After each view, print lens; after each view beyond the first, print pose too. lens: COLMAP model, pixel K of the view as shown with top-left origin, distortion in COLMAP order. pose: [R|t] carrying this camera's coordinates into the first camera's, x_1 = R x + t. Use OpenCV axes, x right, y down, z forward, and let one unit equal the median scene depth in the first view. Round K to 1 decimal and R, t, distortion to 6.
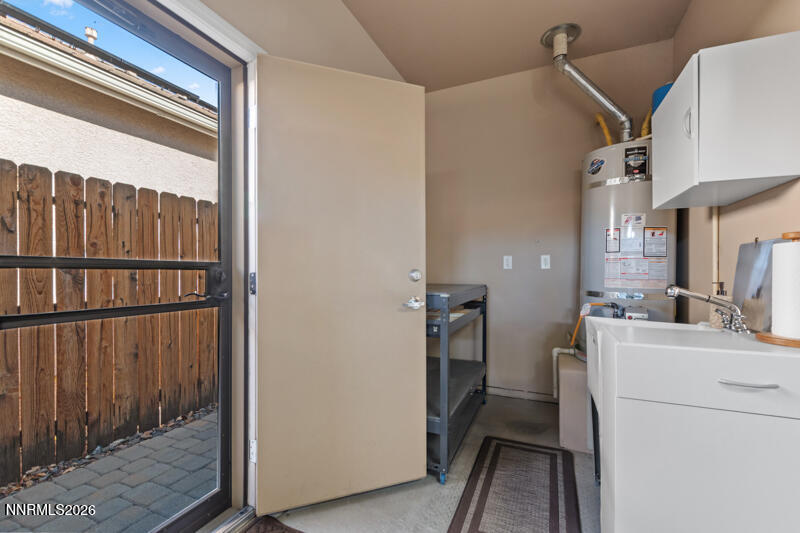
lens RADIAL K [[348.9, 0, 402.3], [0, 348.9, 270.6], [0, 0, 1]] dist [0.002940, 0.000043]
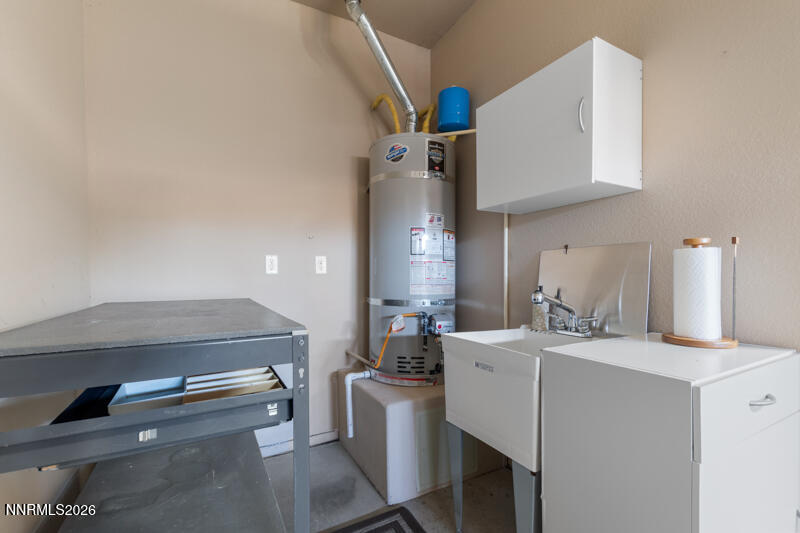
lens RADIAL K [[349.0, 0, 399.3], [0, 349.0, 280.8], [0, 0, 1]] dist [0.003959, 0.000123]
pose [[0.614576, -0.019173, 0.788625, -0.122271], [0.008307, 0.999806, 0.017833, -0.002267], [-0.788814, -0.004408, 0.614616, 0.482504]]
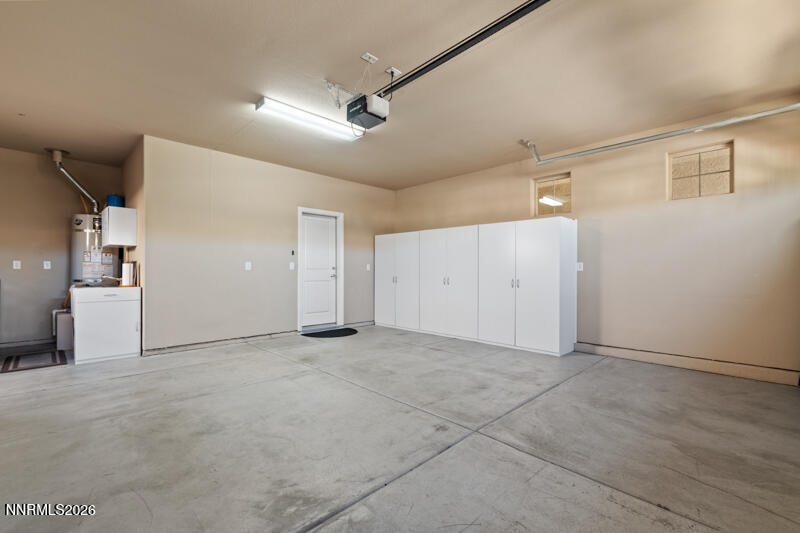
lens RADIAL K [[348.9, 0, 402.3], [0, 348.9, 270.6], [0, 0, 1]] dist [0.002940, 0.000043]
pose [[0.360894, -0.000495, 0.932607, -0.764681], [-0.001412, 0.999998, 0.001077, -0.001260], [-0.932606, -0.001705, 0.360893, -1.699560]]
